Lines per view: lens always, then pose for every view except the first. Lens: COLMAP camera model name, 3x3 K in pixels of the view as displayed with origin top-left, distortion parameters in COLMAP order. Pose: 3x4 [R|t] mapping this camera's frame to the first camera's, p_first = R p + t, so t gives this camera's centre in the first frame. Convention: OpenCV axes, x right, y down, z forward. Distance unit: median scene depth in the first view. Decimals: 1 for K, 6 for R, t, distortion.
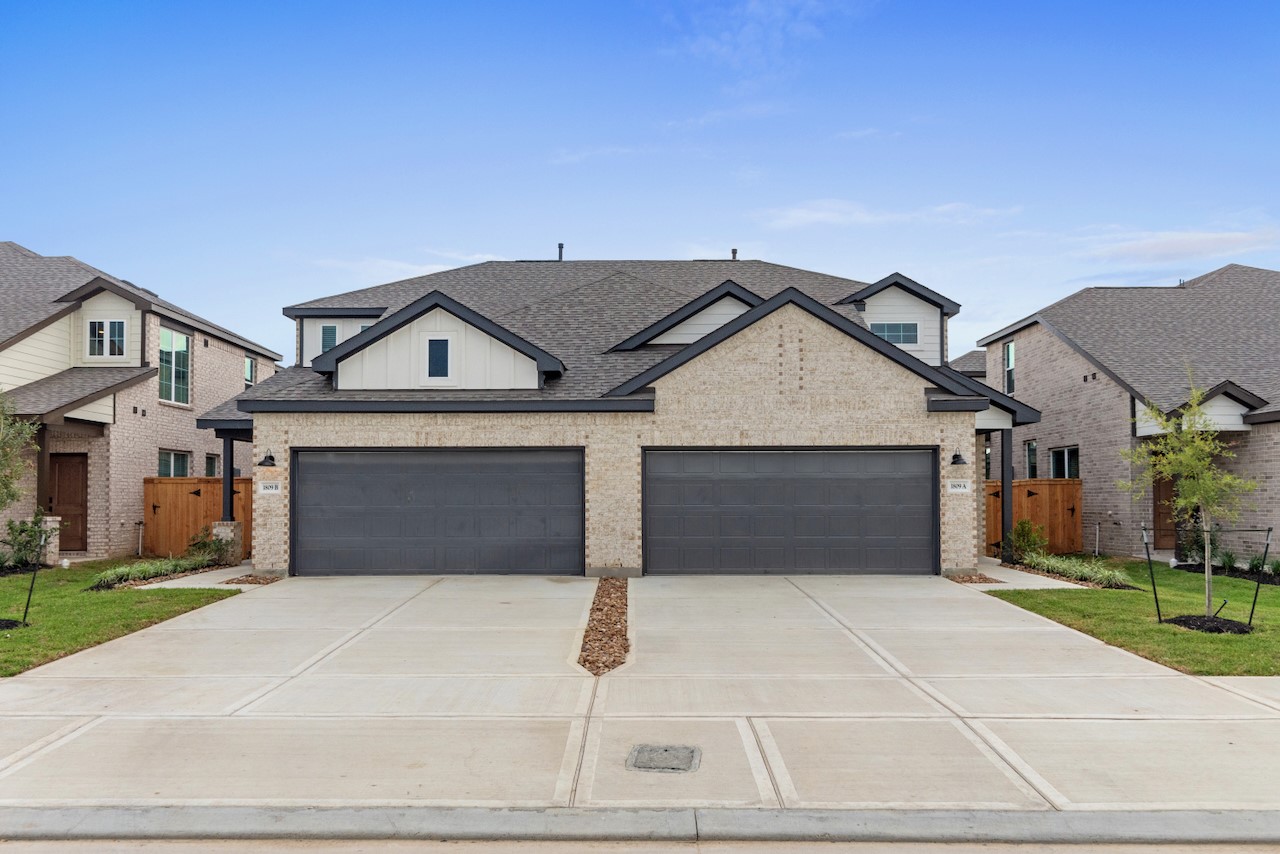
lens RADIAL K [[965.8, 0, 656.8], [0, 965.8, 481.4], [0, 0, 1]] dist [0.001944, -0.000368]
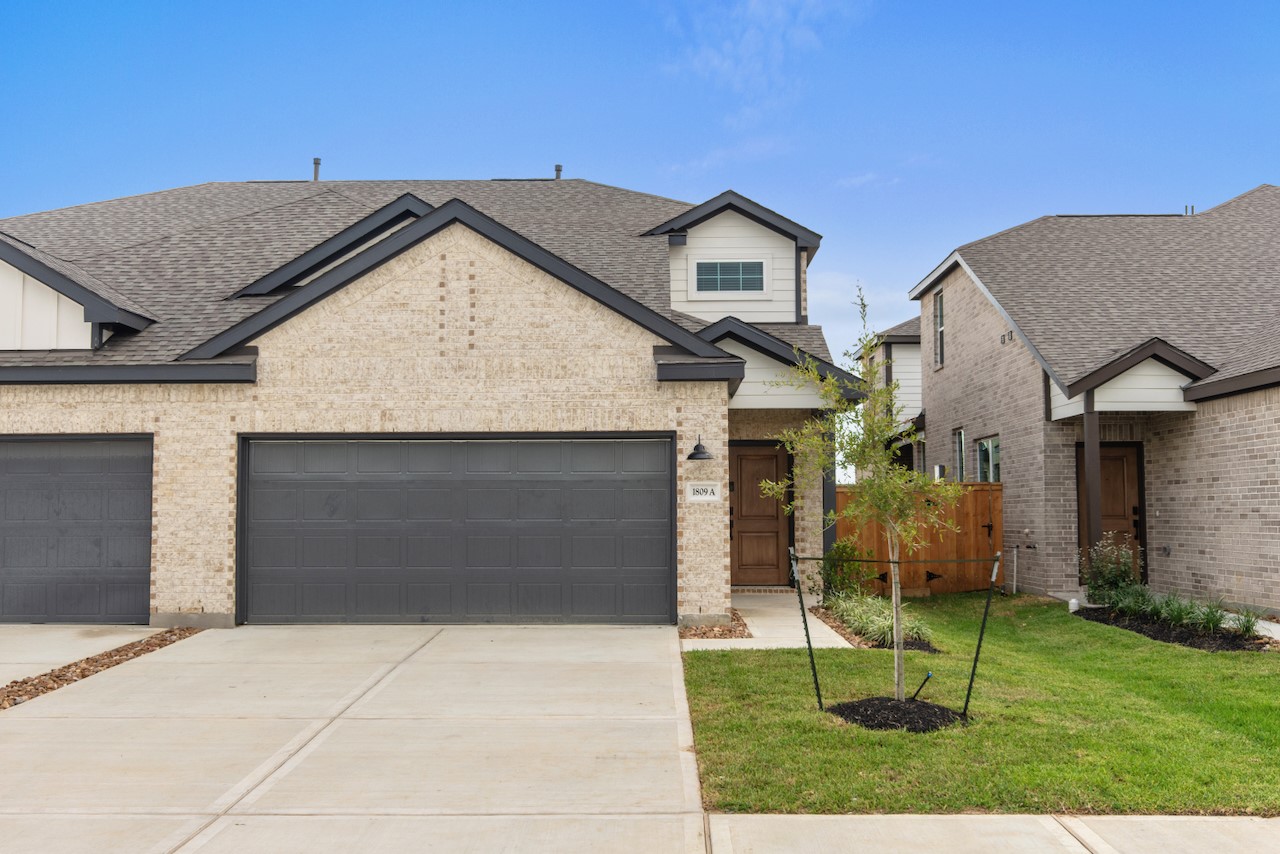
lens RADIAL K [[1263.2, 0, 640.0], [0, 1263.2, 427.0], [0, 0, 1]] dist [0.001539, 0.003524]
pose [[0.999894, -0.001323, -0.014506, 0.279620], [0.000607, 0.998787, -0.049244, 0.003158], [0.014553, 0.049230, 0.998681, 0.119909]]
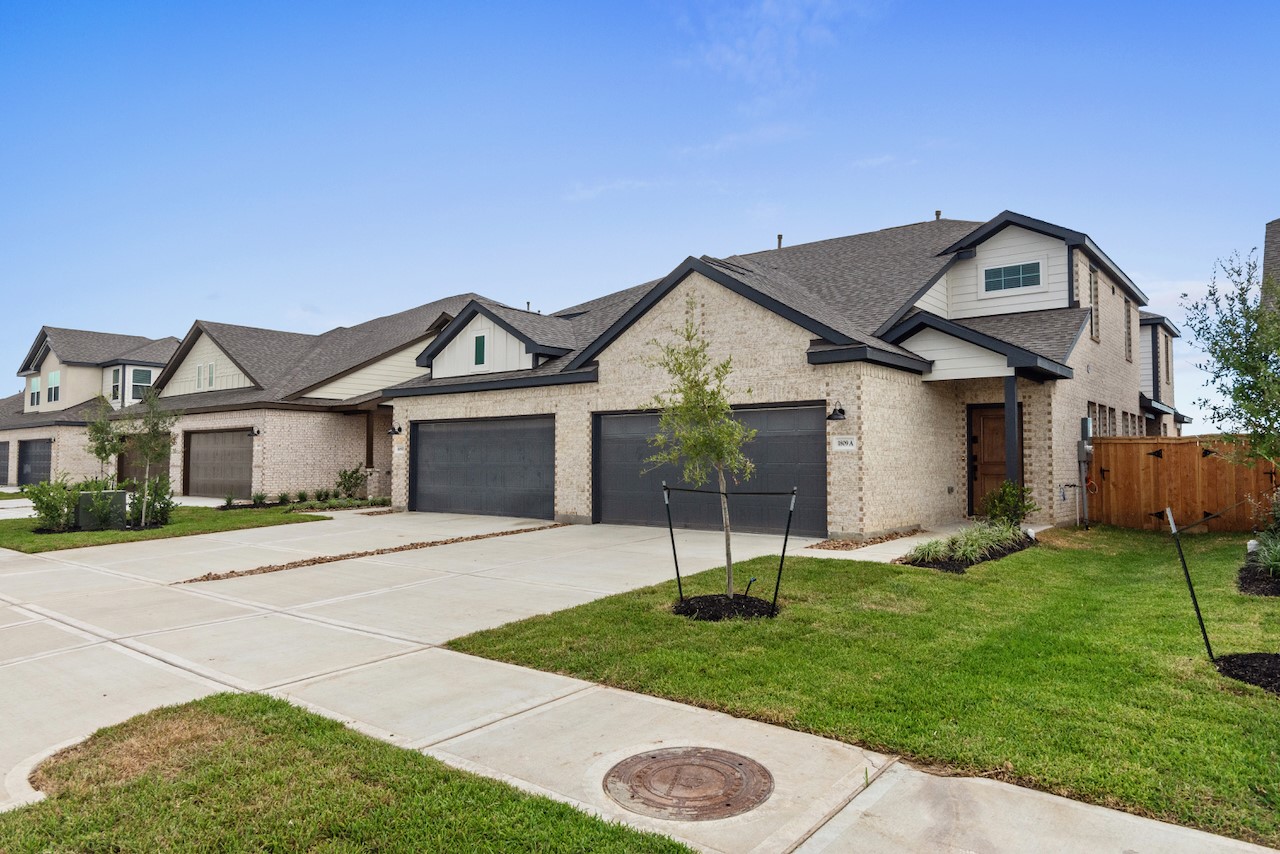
lens RADIAL K [[811.4, 0, 640.0], [0, 811.4, 427.0], [0, 0, 1]] dist [-0.005509, -0.000802]
pose [[0.787307, -0.022857, -0.616137, 0.632564], [0.007793, 0.999602, -0.027124, 0.008899], [0.616511, 0.016553, 0.787172, 0.268974]]
